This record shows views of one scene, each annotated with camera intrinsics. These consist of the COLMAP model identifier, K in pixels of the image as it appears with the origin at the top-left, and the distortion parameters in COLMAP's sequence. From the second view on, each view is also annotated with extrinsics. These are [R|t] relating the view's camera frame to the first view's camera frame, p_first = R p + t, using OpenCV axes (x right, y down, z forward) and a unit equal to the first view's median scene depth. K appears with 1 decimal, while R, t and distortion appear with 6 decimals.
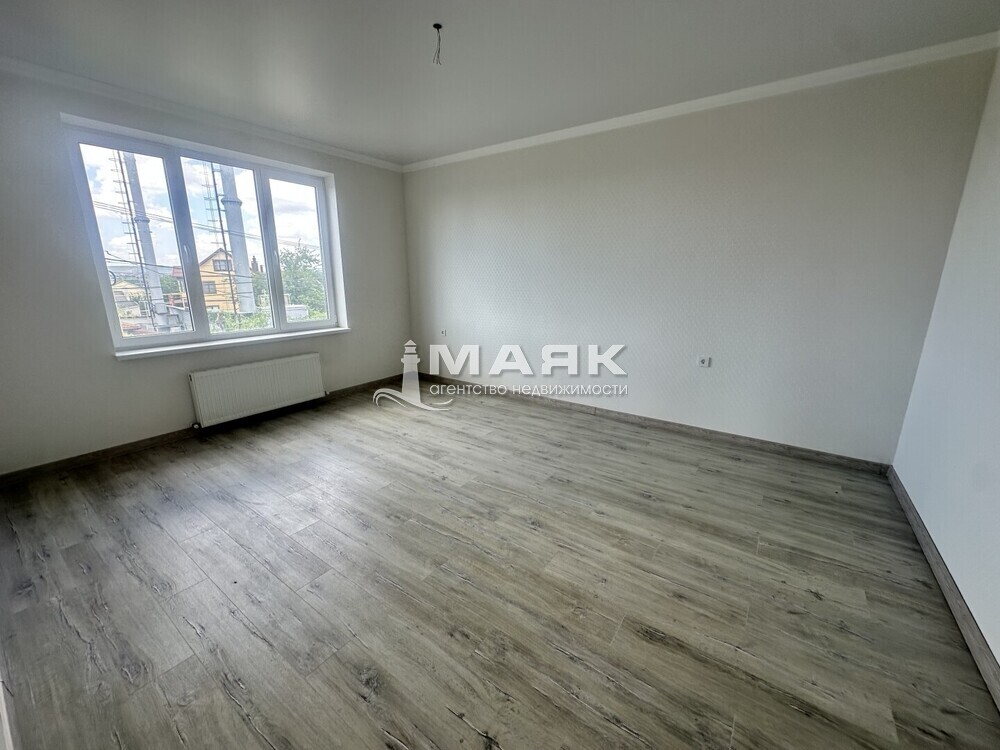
lens RADIAL K [[399.6, 0, 500.4], [0, 399.6, 379.1], [0, 0, 1]] dist [-0.005869, 0.001502]
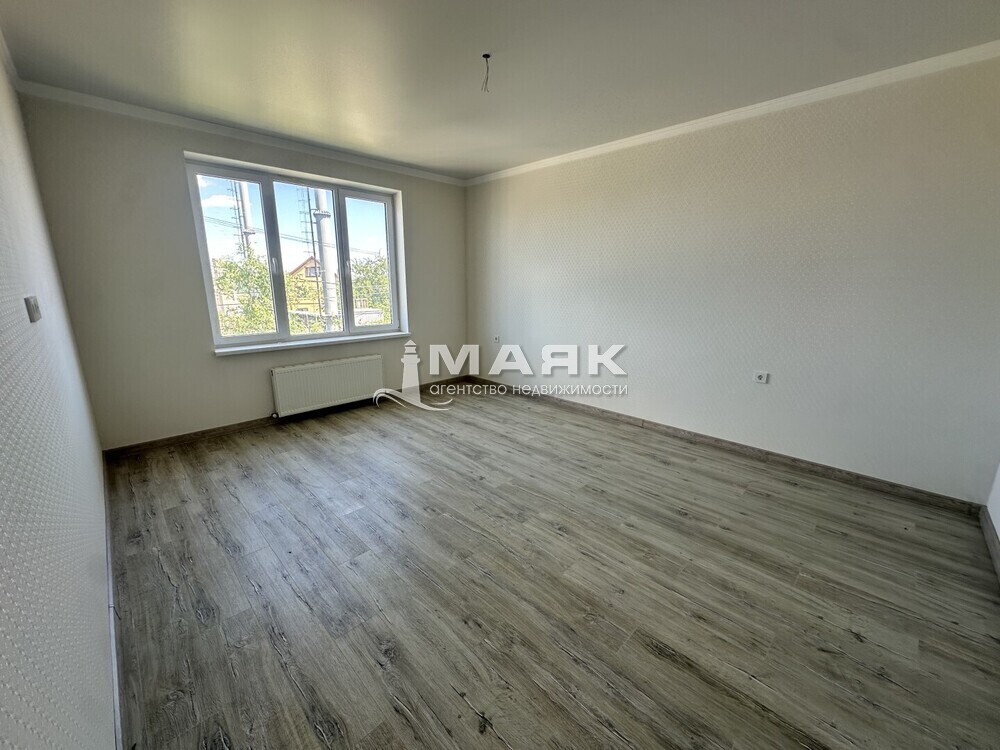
lens RADIAL K [[399.6, 0, 502.8], [0, 399.6, 381.0], [0, 0, 1]] dist [-0.005869, 0.001502]
pose [[0.986351, 0.042972, -0.158951, 0.088751], [-0.044339, 0.999004, -0.005064, -0.006581], [0.158575, 0.012043, 0.987273, -0.041616]]
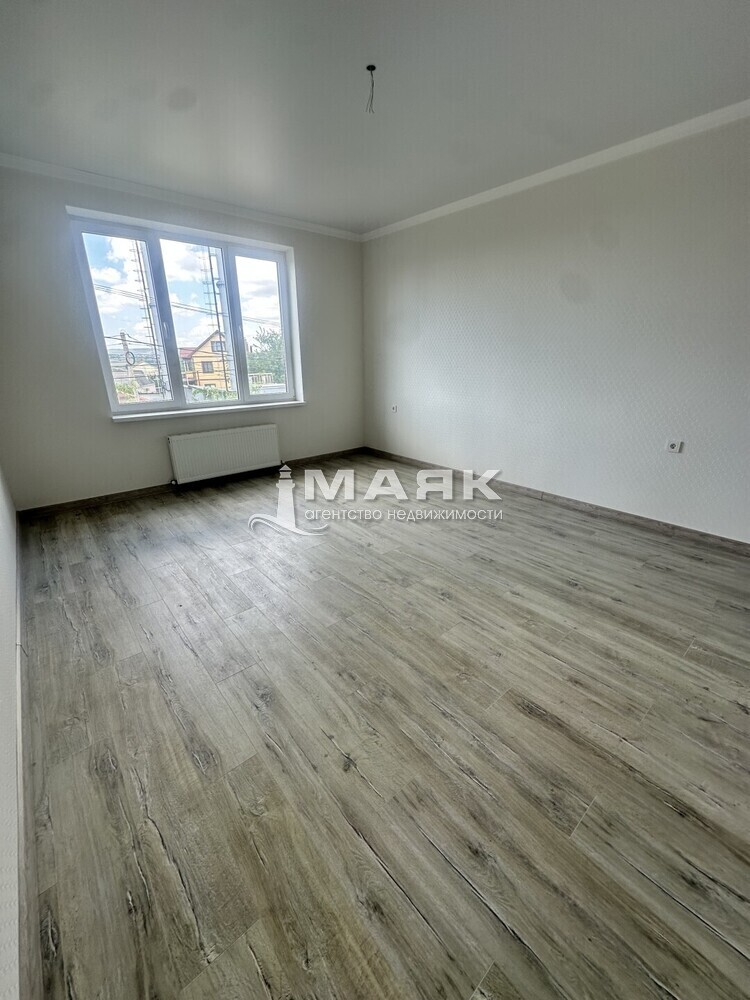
lens RADIAL K [[399.6, 0, 380.4], [0, 399.6, 505.6], [0, 0, 1]] dist [-0.005869, 0.001502]
pose [[0.970541, 0.077498, -0.228132, 0.149773], [-0.053296, 0.992456, 0.110411, 0.034304], [0.234968, -0.095000, 0.967350, -0.002985]]
